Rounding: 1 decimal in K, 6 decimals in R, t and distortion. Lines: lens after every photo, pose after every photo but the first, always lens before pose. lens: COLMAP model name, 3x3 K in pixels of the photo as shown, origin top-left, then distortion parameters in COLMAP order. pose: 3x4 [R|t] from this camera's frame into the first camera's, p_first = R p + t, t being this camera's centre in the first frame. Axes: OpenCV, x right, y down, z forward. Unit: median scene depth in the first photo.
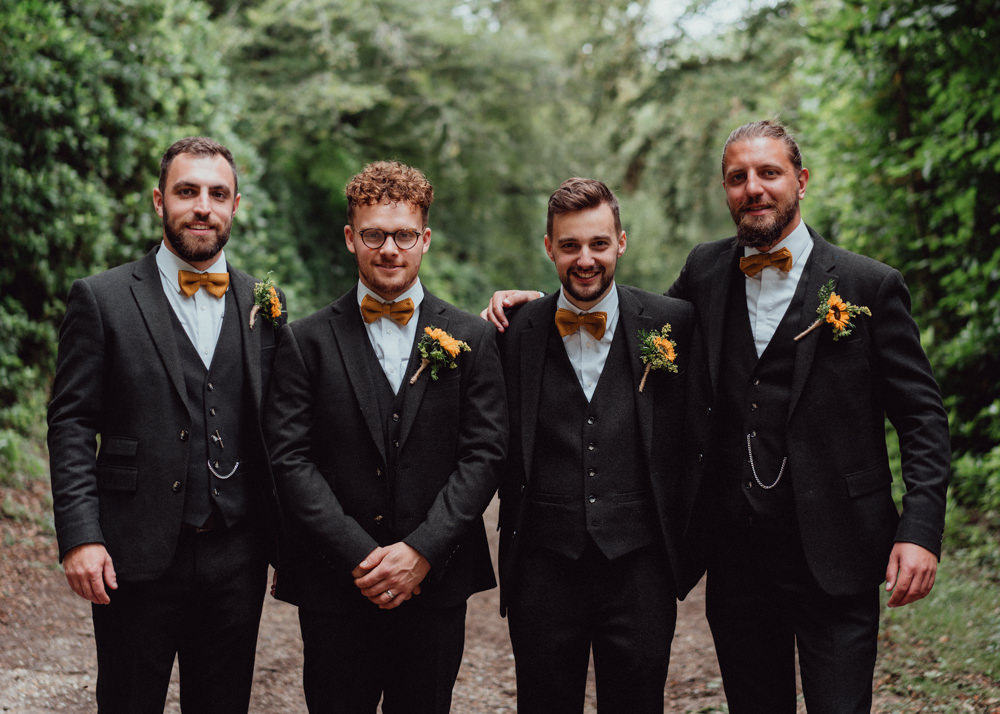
lens RADIAL K [[1685.3, 0, 512.7], [0, 1685.3, 356.1], [0, 0, 1]] dist [-0.023683, 0.206688]
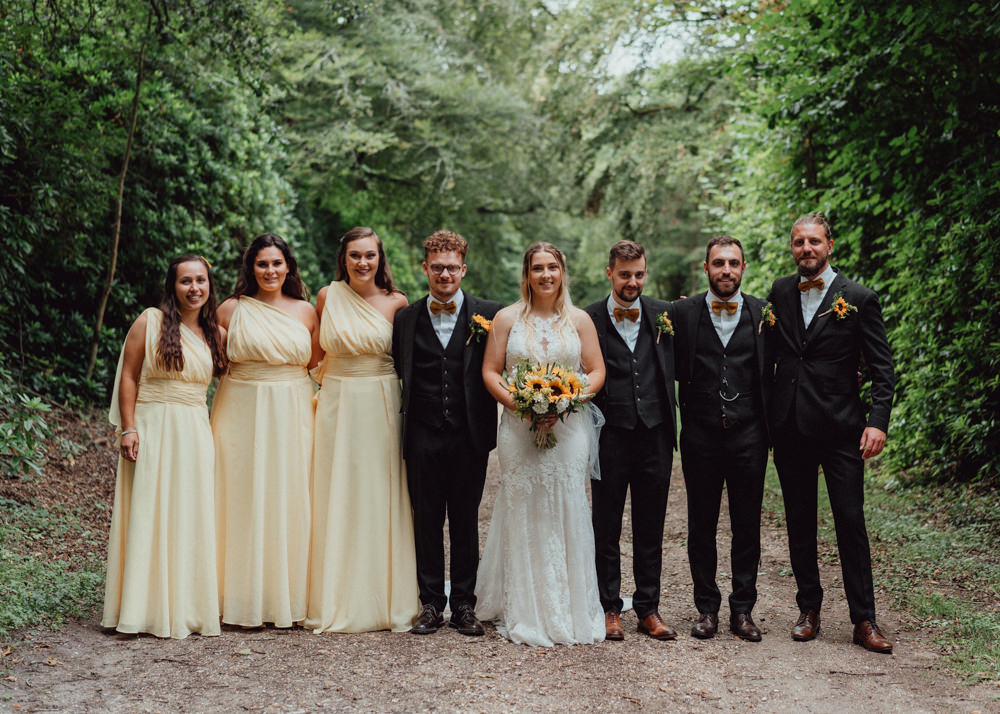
lens RADIAL K [[1685.3, 0, 512.7], [0, 1685.3, 356.1], [0, 0, 1]] dist [-0.023683, 0.206688]
pose [[0.999032, -0.004298, 0.043787, -0.060384], [0.004484, 0.999981, -0.004162, 0.010378], [-0.043769, 0.004354, 0.999032, -0.304181]]
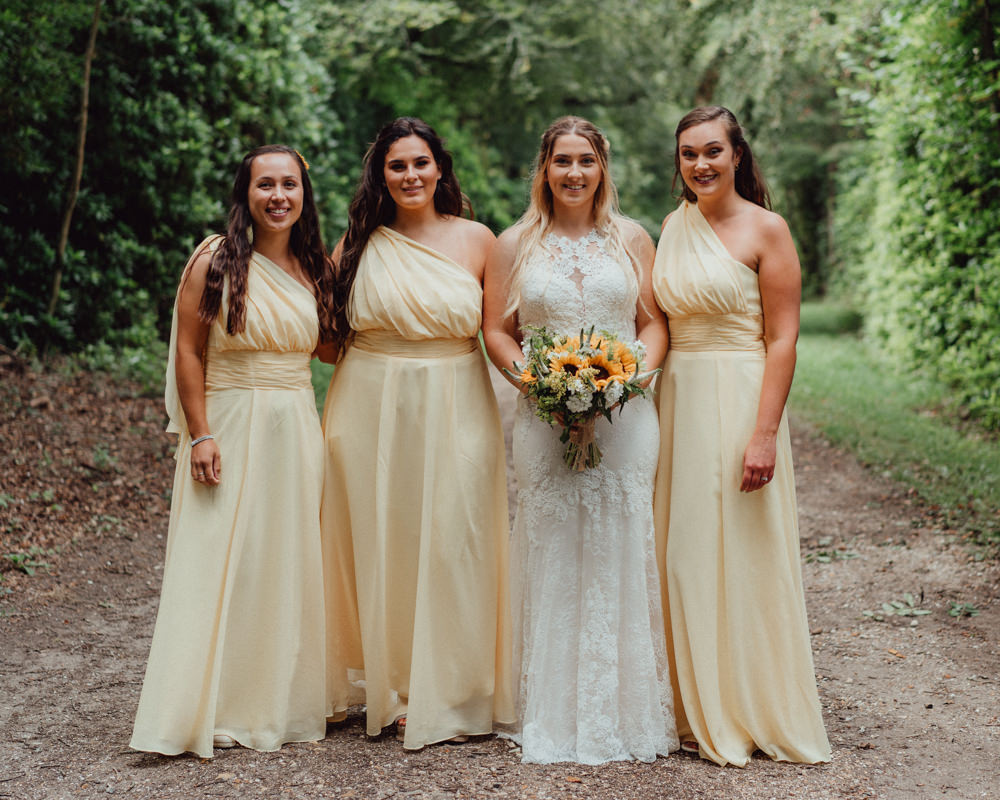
lens RADIAL K [[1898.4, 0, 500.0], [0, 1898.4, 400.0], [0, 0, 1]] dist [0.000848, -0.049951]
pose [[0.999720, -0.007770, -0.022354, -0.036167], [0.009135, 0.998059, 0.061604, 0.004302], [0.021832, -0.061791, 0.997850, -0.154979]]
